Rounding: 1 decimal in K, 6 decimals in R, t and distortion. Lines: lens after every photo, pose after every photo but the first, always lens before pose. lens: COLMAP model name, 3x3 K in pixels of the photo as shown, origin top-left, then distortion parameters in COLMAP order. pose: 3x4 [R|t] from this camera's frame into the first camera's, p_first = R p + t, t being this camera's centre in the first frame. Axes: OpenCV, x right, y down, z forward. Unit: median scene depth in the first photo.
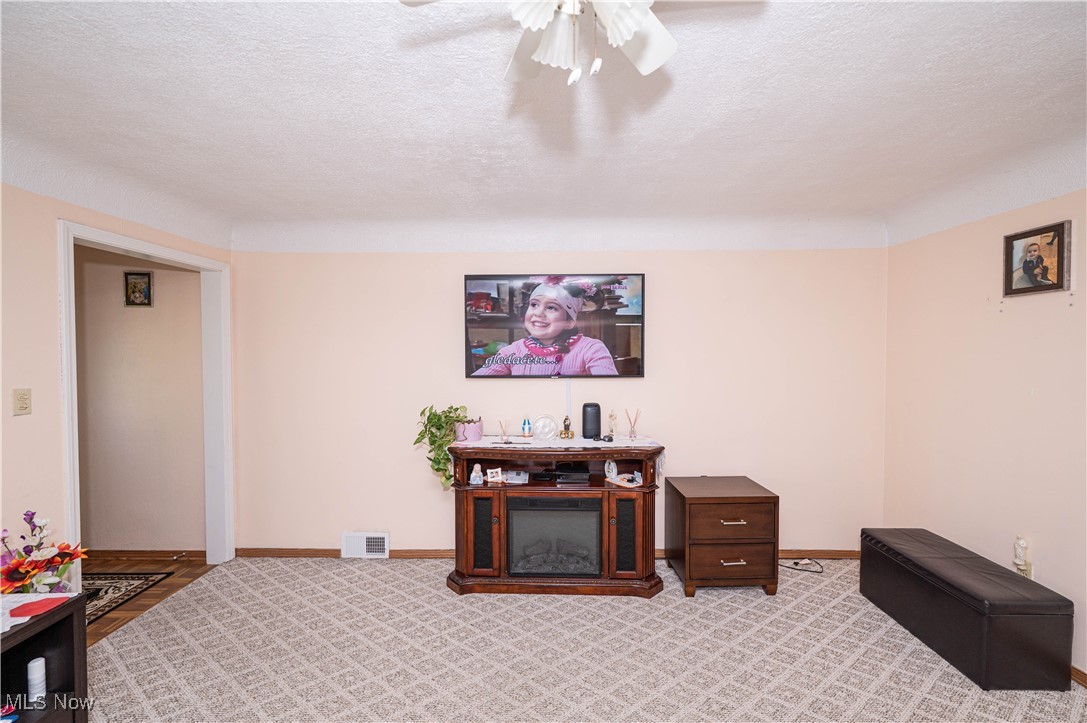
lens RADIAL K [[435.0, 0, 549.3], [0, 435.0, 362.3], [0, 0, 1]] dist [-0.001885, 0.000037]
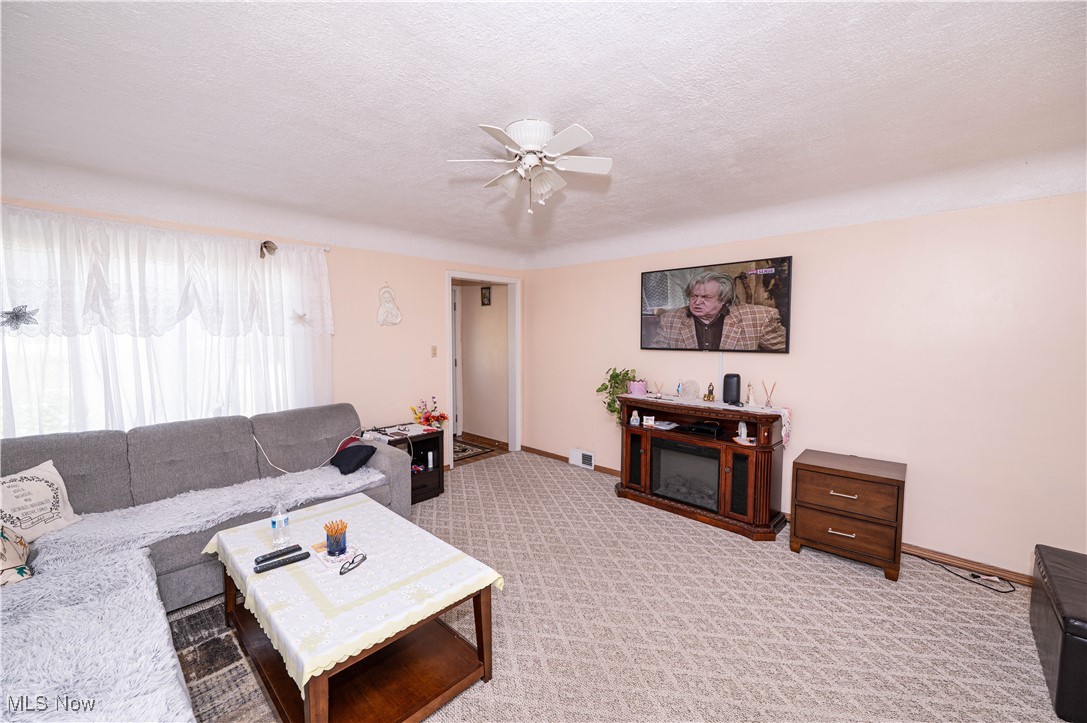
lens RADIAL K [[435.0, 0, 534.3], [0, 435.0, 363.7], [0, 0, 1]] dist [-0.001885, 0.000037]
pose [[0.722472, 0.049682, -0.689613, 0.542407], [-0.017686, 0.998417, 0.053400, 0.015532], [0.691174, -0.026383, 0.722207, -0.221001]]
